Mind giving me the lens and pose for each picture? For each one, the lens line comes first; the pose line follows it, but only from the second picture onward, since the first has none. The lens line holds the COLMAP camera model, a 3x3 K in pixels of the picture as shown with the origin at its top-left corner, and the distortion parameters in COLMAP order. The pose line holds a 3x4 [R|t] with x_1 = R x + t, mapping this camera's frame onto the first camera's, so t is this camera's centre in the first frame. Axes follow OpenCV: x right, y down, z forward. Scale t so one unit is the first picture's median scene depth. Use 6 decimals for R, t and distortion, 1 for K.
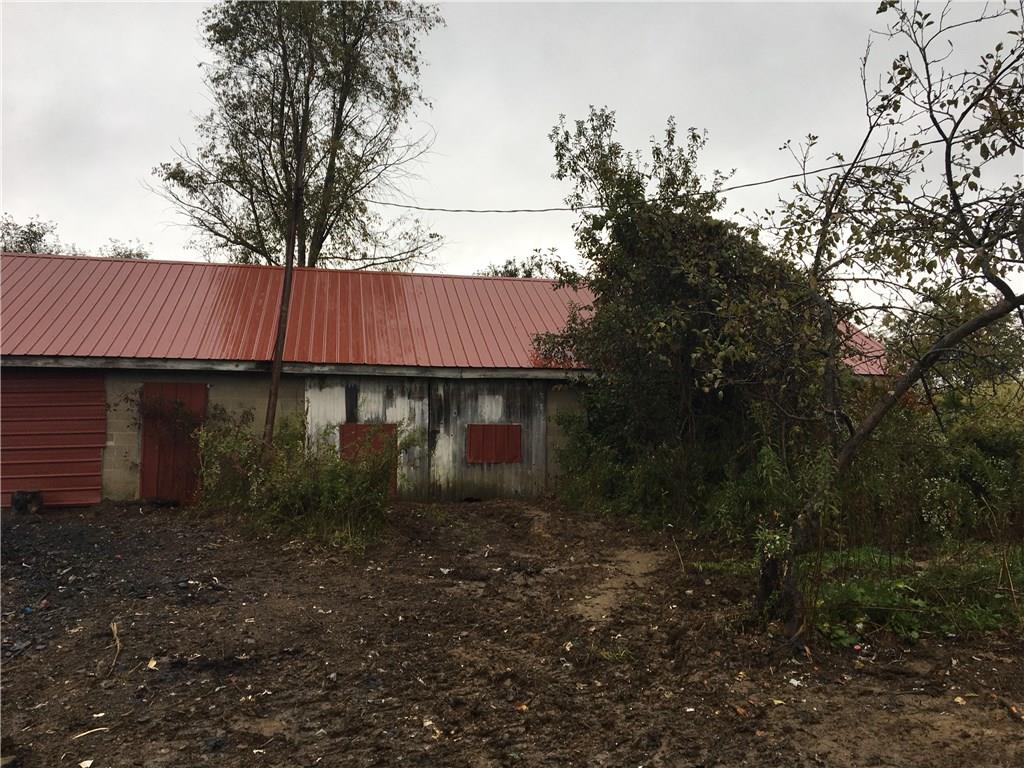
lens RADIAL K [[864.1, 0, 512.5], [0, 864.1, 383.8], [0, 0, 1]] dist [0.066781, -0.077668]
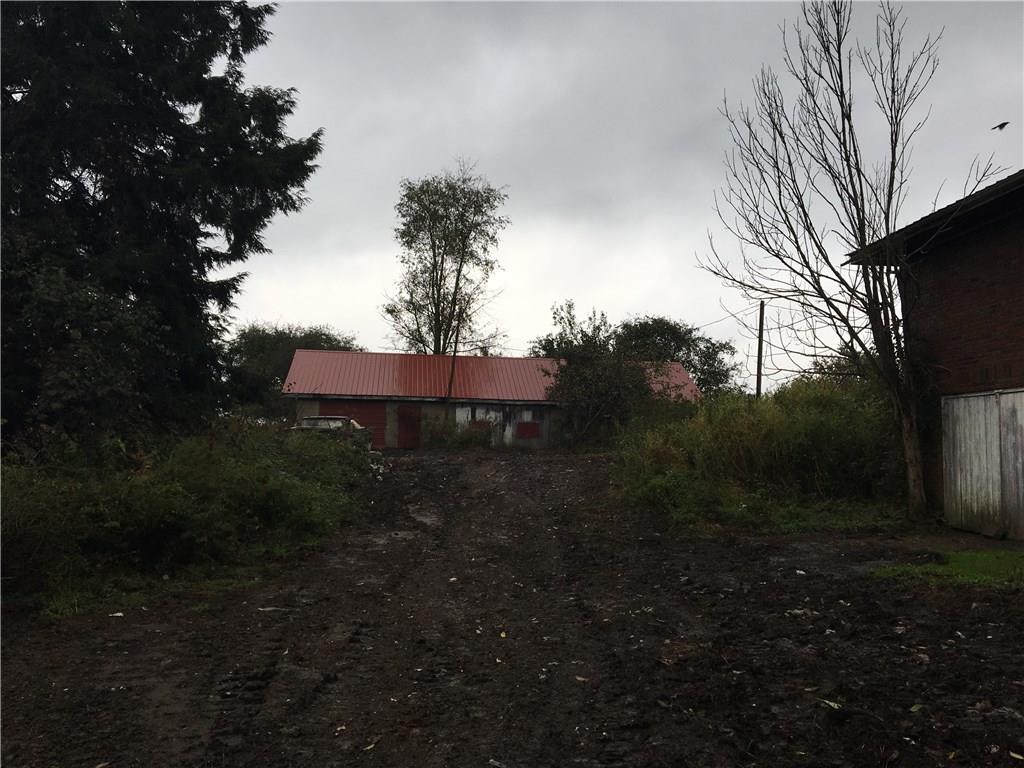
lens RADIAL K [[864.1, 0, 512.5], [0, 864.1, 387.7], [0, 0, 1]] dist [0.066781, -0.077668]
pose [[0.996893, 0.006071, -0.078532, 0.132931], [-0.007969, 0.999683, -0.023878, 0.006190], [0.078362, 0.024429, 0.996626, -1.551993]]
